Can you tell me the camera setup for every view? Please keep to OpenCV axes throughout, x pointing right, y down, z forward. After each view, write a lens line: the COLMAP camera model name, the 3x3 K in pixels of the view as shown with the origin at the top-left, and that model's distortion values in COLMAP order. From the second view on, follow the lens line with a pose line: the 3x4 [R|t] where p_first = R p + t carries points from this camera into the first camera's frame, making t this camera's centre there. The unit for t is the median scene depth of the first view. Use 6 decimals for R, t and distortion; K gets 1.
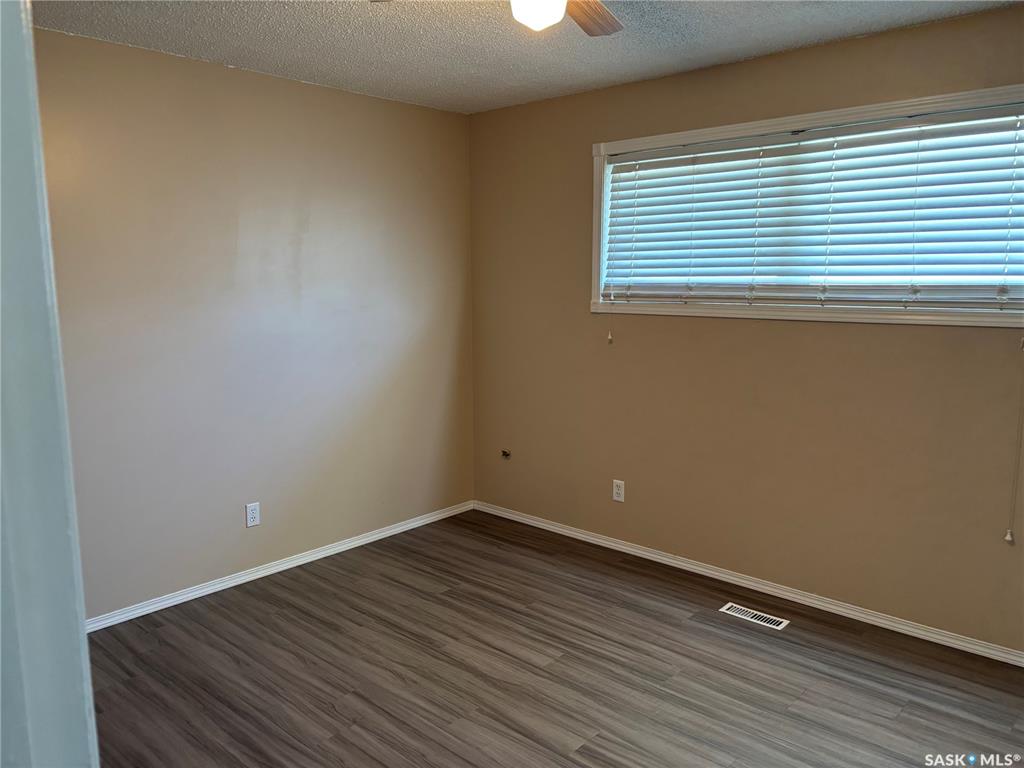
lens RADIAL K [[776.5, 0, 520.5], [0, 776.5, 384.0], [0, 0, 1]] dist [0.047553, -0.055675]
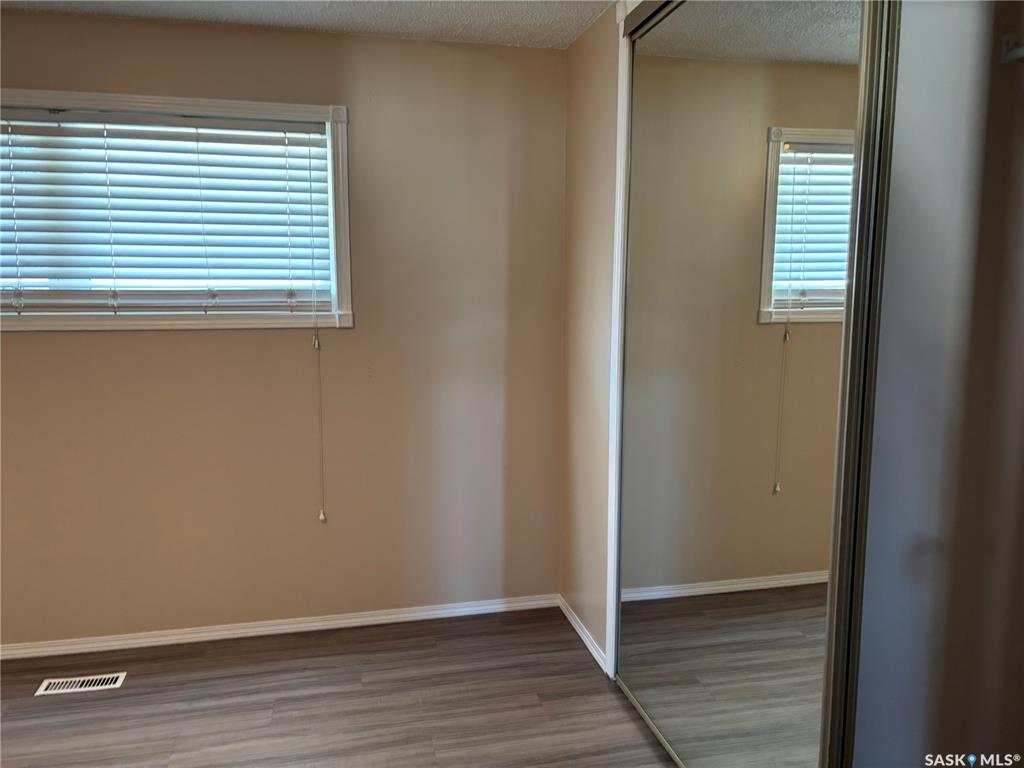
lens RADIAL K [[776.5, 0, 515.2], [0, 776.5, 387.3], [0, 0, 1]] dist [0.047553, -0.055675]
pose [[0.569924, -0.109173, 0.814412, -0.097844], [0.110281, 0.992330, 0.055848, -0.017069], [-0.814263, 0.057985, 0.577593, 0.128601]]
